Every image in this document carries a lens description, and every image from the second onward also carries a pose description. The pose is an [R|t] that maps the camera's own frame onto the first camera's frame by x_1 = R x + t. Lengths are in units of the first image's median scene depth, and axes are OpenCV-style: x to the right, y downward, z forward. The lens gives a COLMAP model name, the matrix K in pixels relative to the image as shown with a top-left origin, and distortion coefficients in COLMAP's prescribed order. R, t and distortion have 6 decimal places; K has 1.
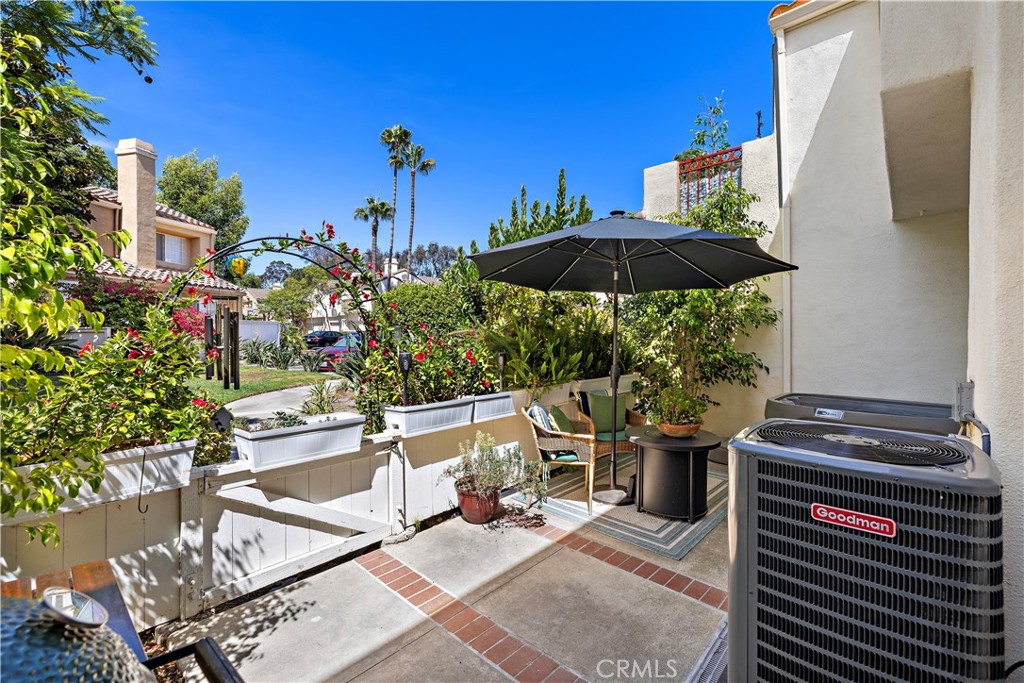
lens RADIAL K [[436.8, 0, 512.0], [0, 436.8, 341.5], [0, 0, 1]] dist [-0.023564, 0.000069]
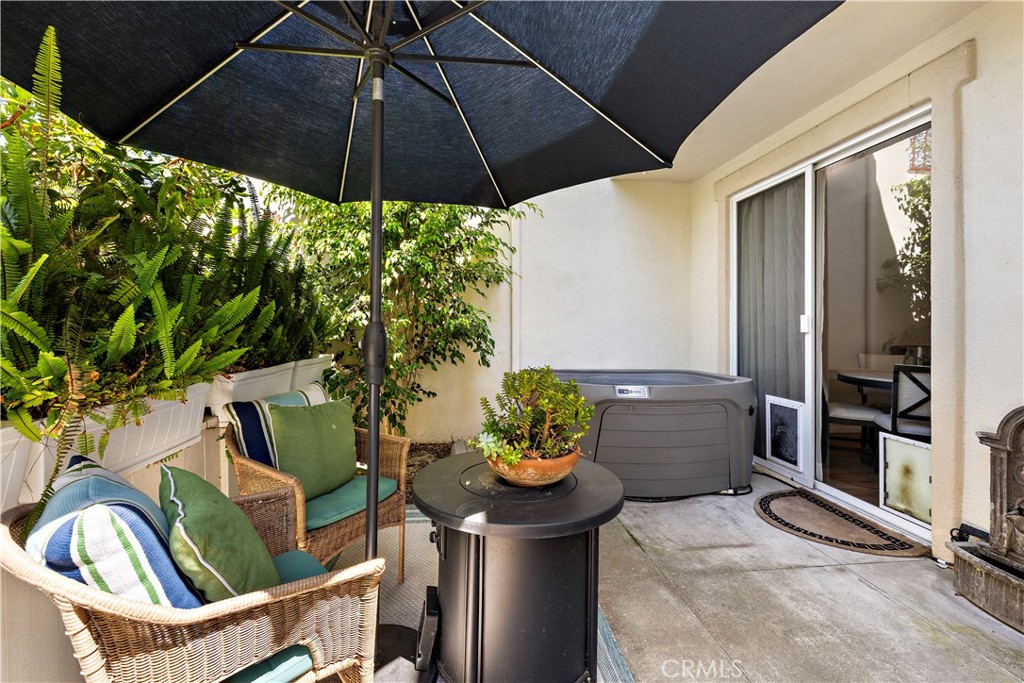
lens RADIAL K [[436.8, 0, 512.0], [0, 436.8, 341.5], [0, 0, 1]] dist [-0.023564, 0.000069]
pose [[0.656295, -0.022761, 0.754161, 0.028544], [0.004674, 0.999648, 0.026103, 0.052045], [-0.754490, -0.013606, 0.656170, 0.570886]]
